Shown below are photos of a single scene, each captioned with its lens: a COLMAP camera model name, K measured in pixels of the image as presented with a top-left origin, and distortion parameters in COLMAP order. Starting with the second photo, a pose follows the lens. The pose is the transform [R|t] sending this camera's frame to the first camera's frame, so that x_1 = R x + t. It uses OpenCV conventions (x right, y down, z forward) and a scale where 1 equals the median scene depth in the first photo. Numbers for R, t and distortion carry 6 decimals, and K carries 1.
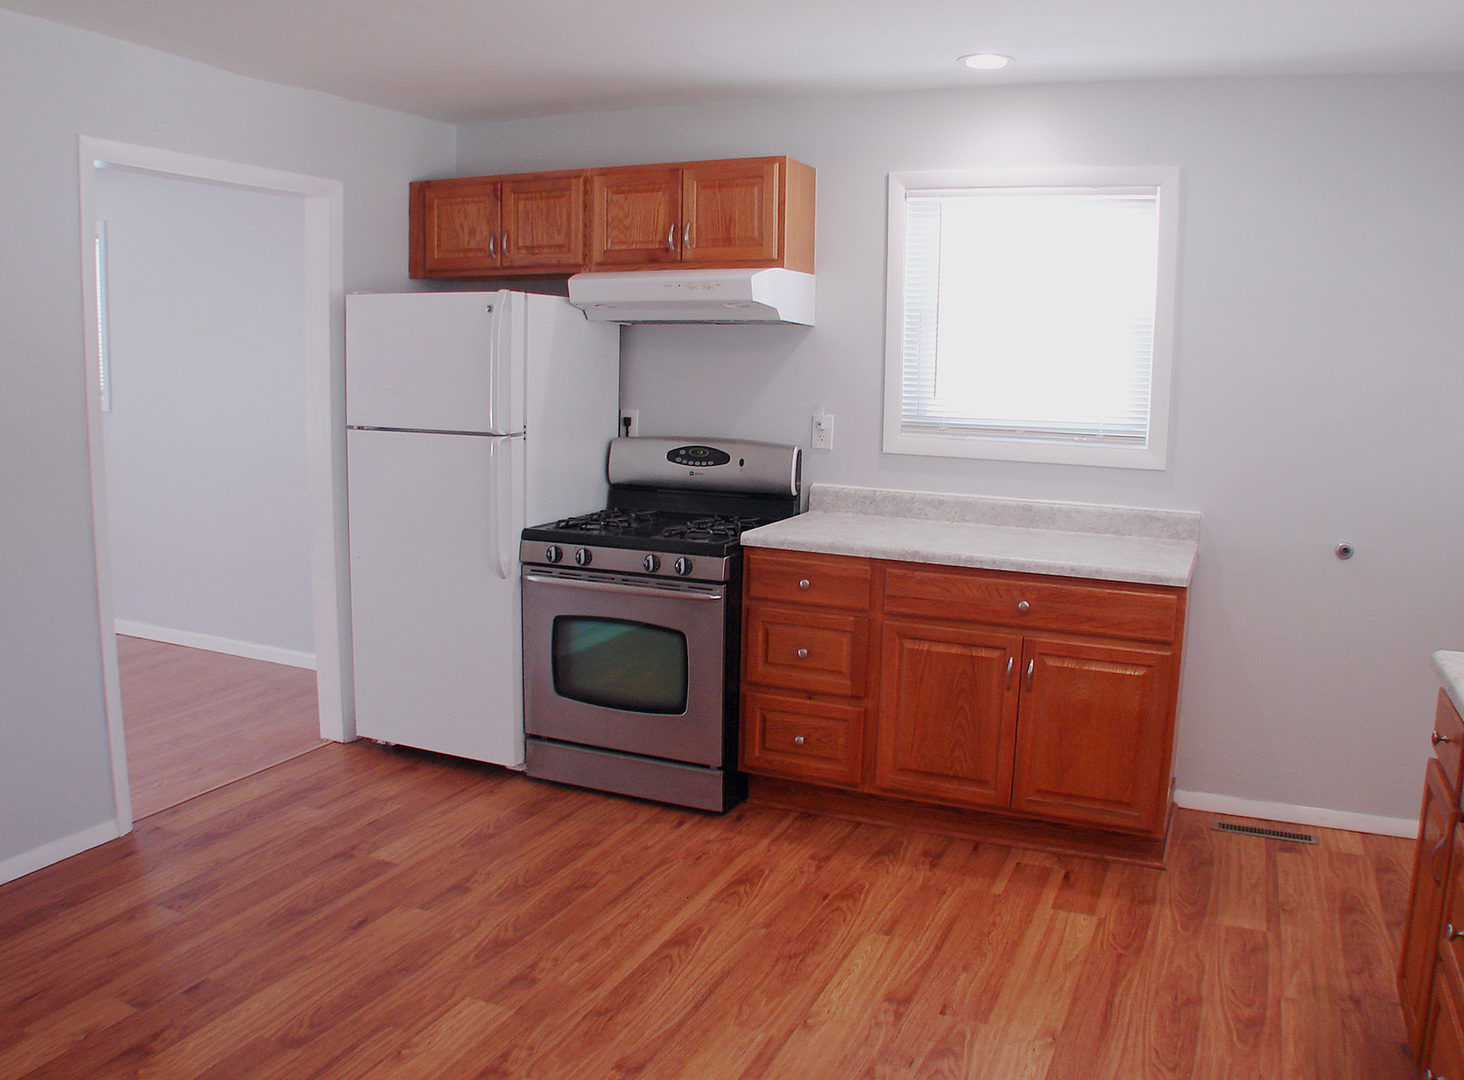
lens RADIAL K [[1184.8, 0, 739.6], [0, 1184.8, 525.7], [0, 0, 1]] dist [-0.198078, 0.106372]
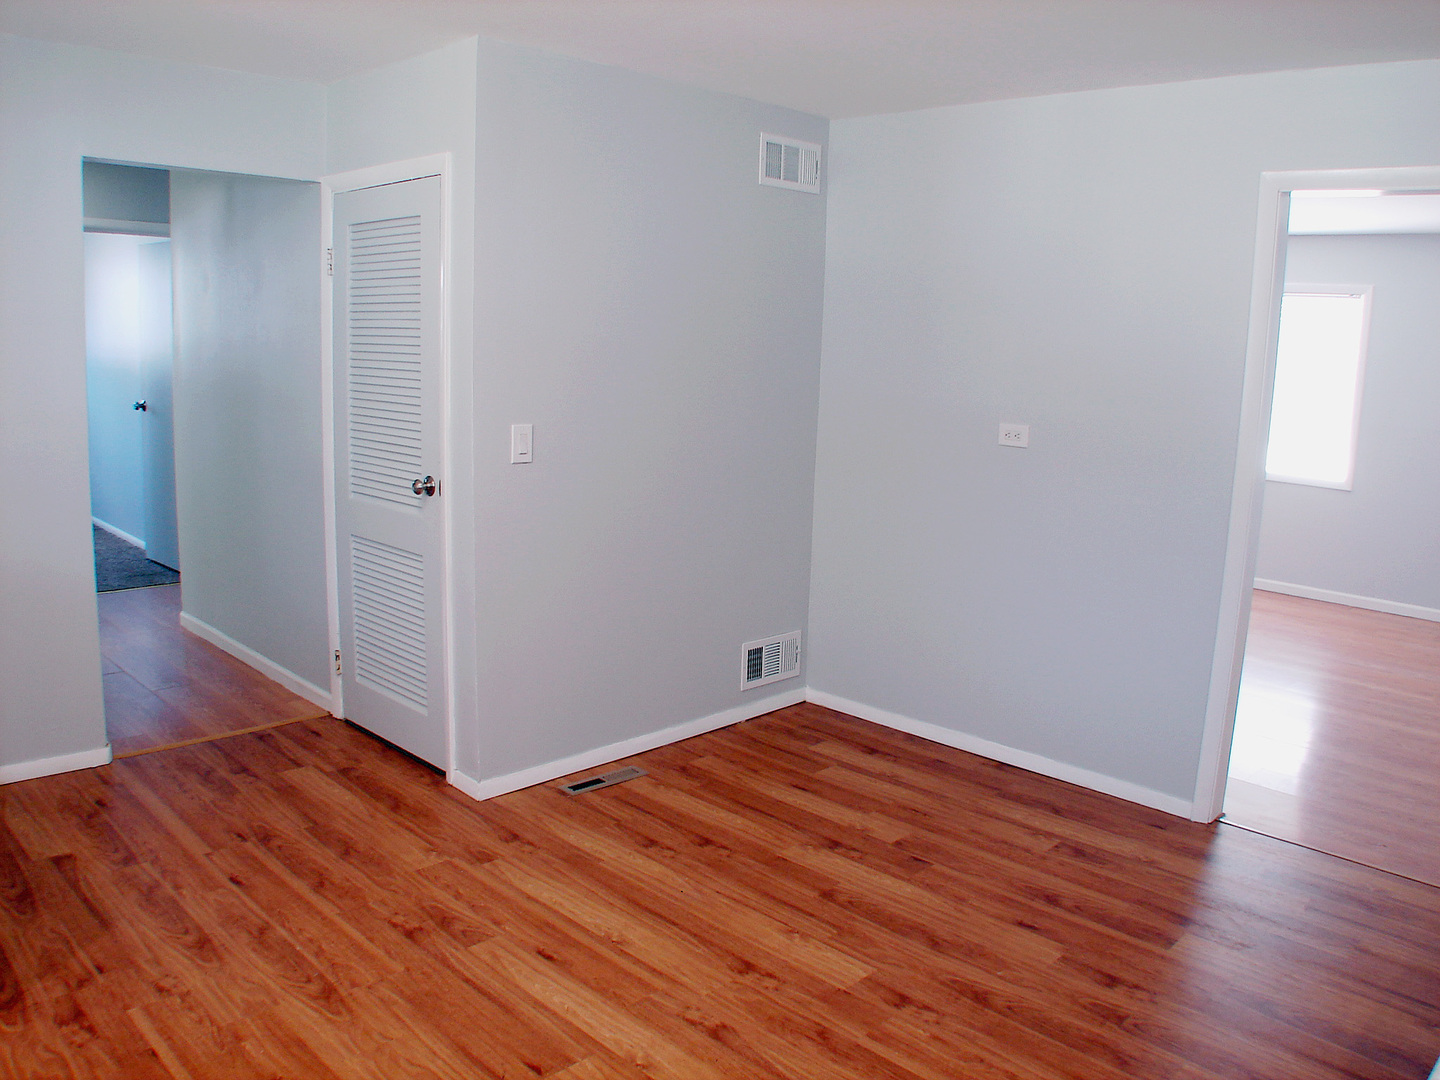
lens RADIAL K [[1157.9, 0, 728.5], [0, 1157.9, 525.2], [0, 0, 1]] dist [-0.193350, 0.099229]
pose [[-0.354377, 0.120111, -0.927357, 0.537736], [-0.178555, 0.964778, 0.193190, -0.117411], [0.917897, 0.234046, -0.320449, 0.826550]]
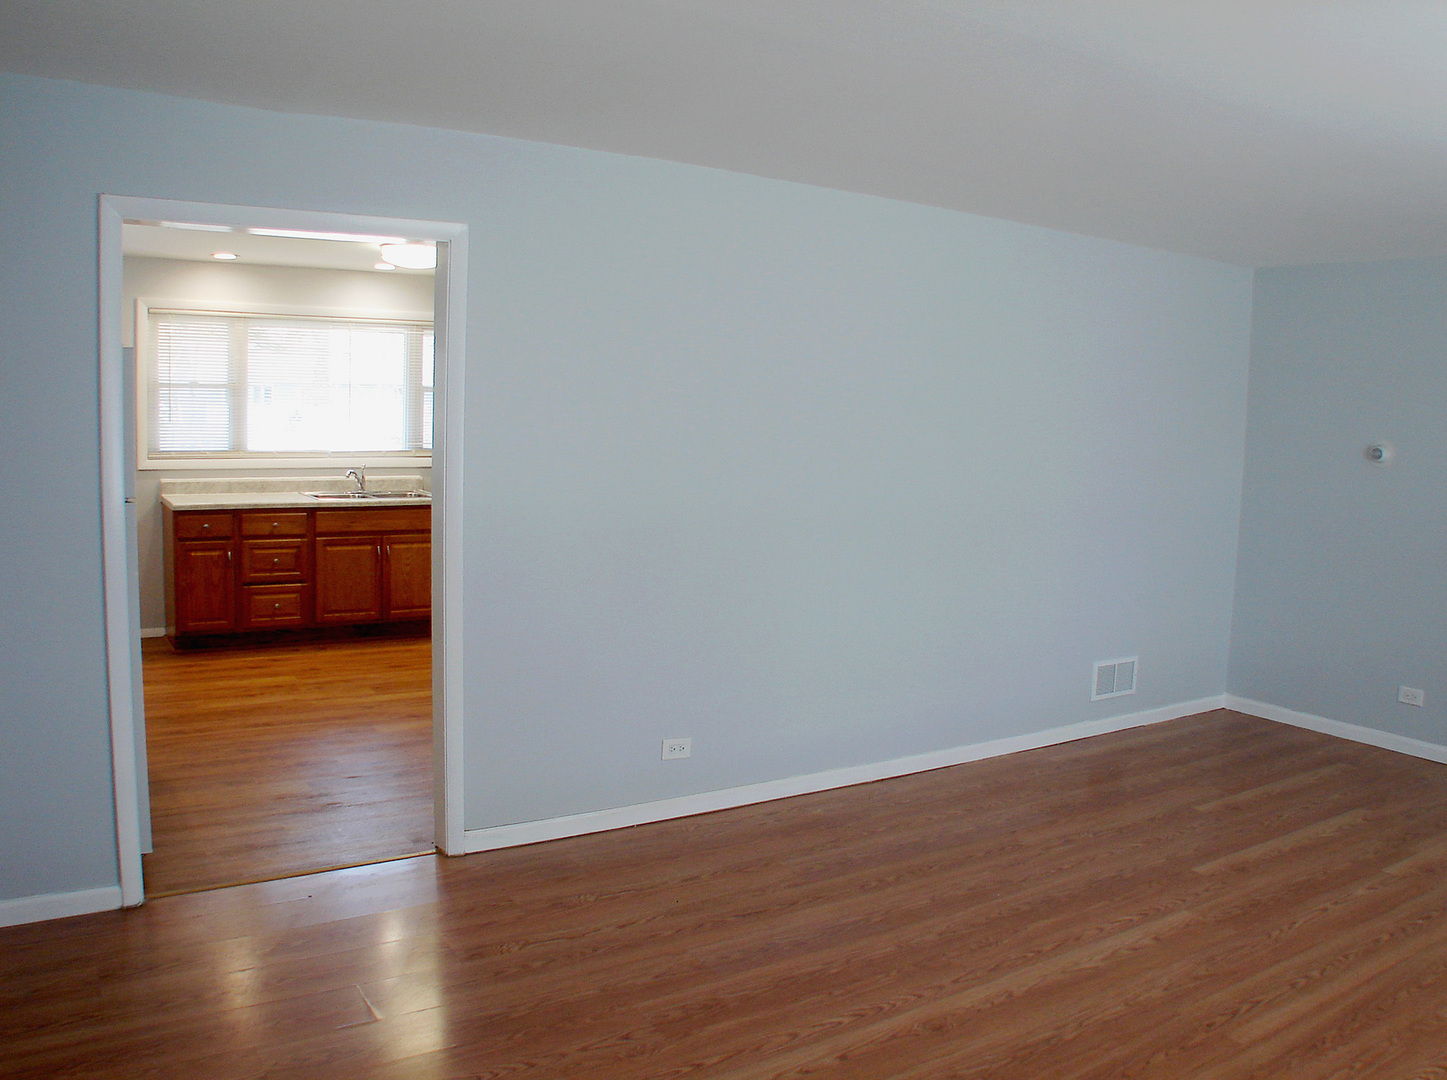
lens RADIAL K [[1163.6, 0, 711.8], [0, 1163.6, 544.9], [0, 0, 1]] dist [-0.193350, 0.099229]
pose [[-0.827577, -0.108748, 0.550718, -1.325425], [0.035585, 0.968920, 0.244803, -0.276525], [-0.560223, 0.222191, -0.797986, 1.631922]]
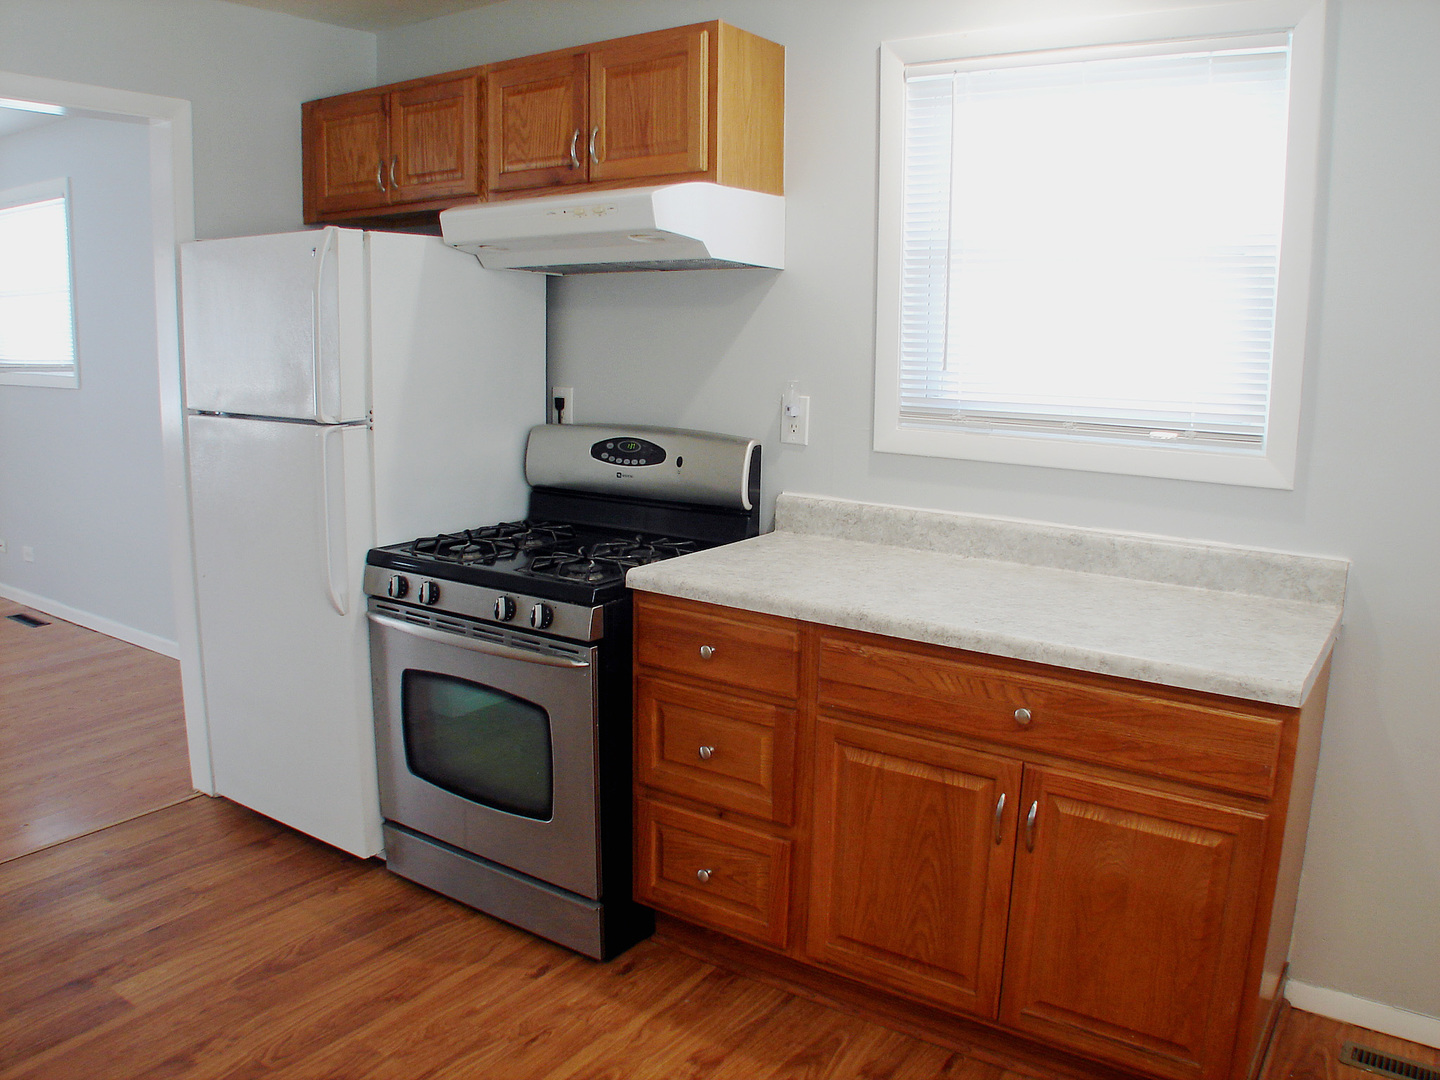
lens RADIAL K [[1157.9, 0, 709.1], [0, 1157.9, 535.8], [0, 0, 1]] dist [-0.193350, 0.099229]
pose [[0.981350, 0.026331, -0.190417, 0.181801], [-0.019650, 0.999126, 0.036889, -0.040899], [0.191222, -0.032459, 0.981010, 0.370085]]
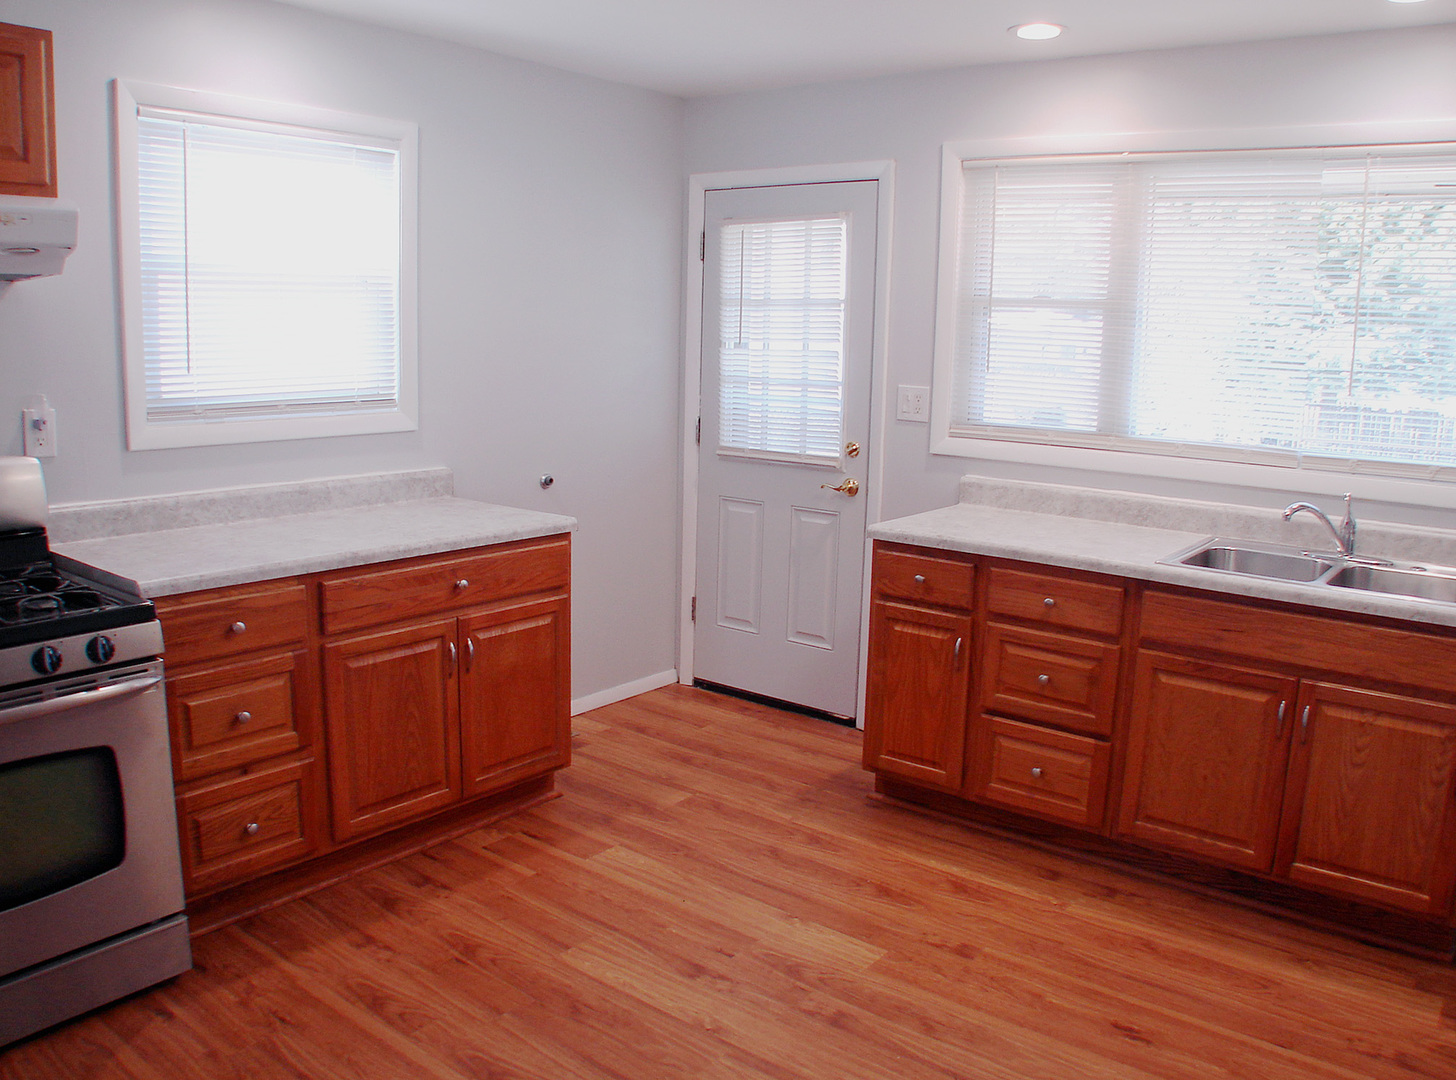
lens RADIAL K [[1170.8, 0, 730.5], [0, 1170.8, 539.1], [0, 0, 1]] dist [-0.193350, 0.099229]
pose [[0.247958, -0.182259, 0.951472, -0.554488], [0.120426, 0.980324, 0.156402, -0.083260], [-0.961257, 0.075801, 0.265028, 0.508996]]
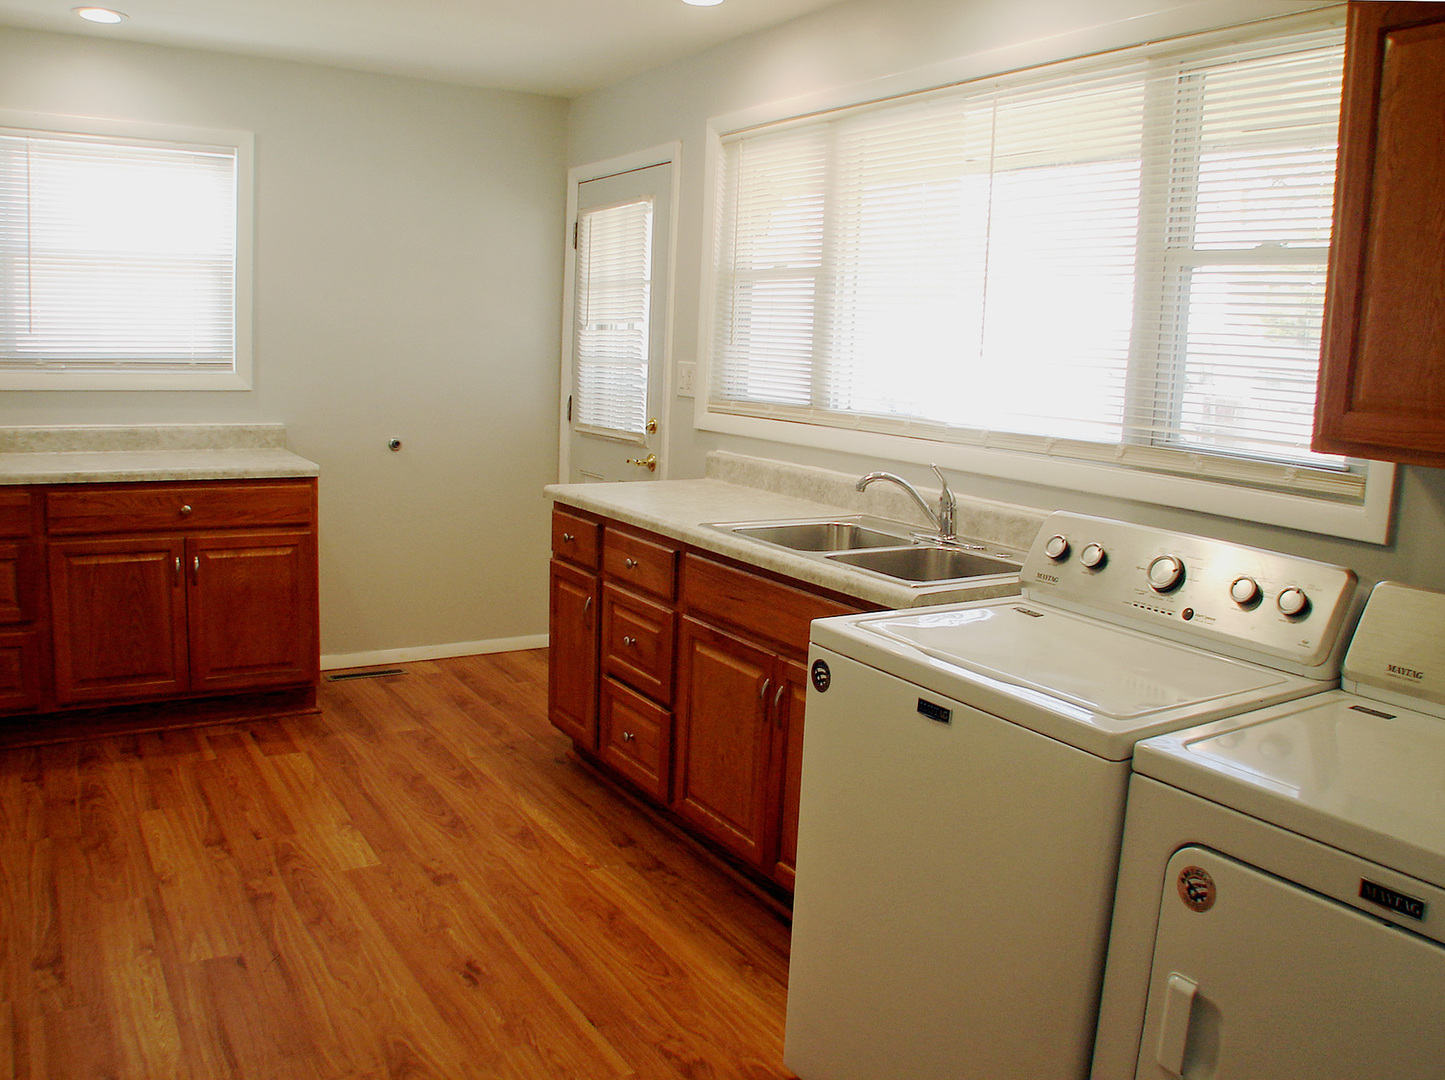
lens RADIAL K [[1161.9, 0, 723.9], [0, 1161.9, 541.4], [0, 0, 1]] dist [-0.193350, 0.099229]
pose [[0.555633, -0.130634, 0.821101, -0.342121], [0.087322, 0.991287, 0.098620, 0.035639], [-0.826830, 0.016904, 0.562198, -0.043709]]
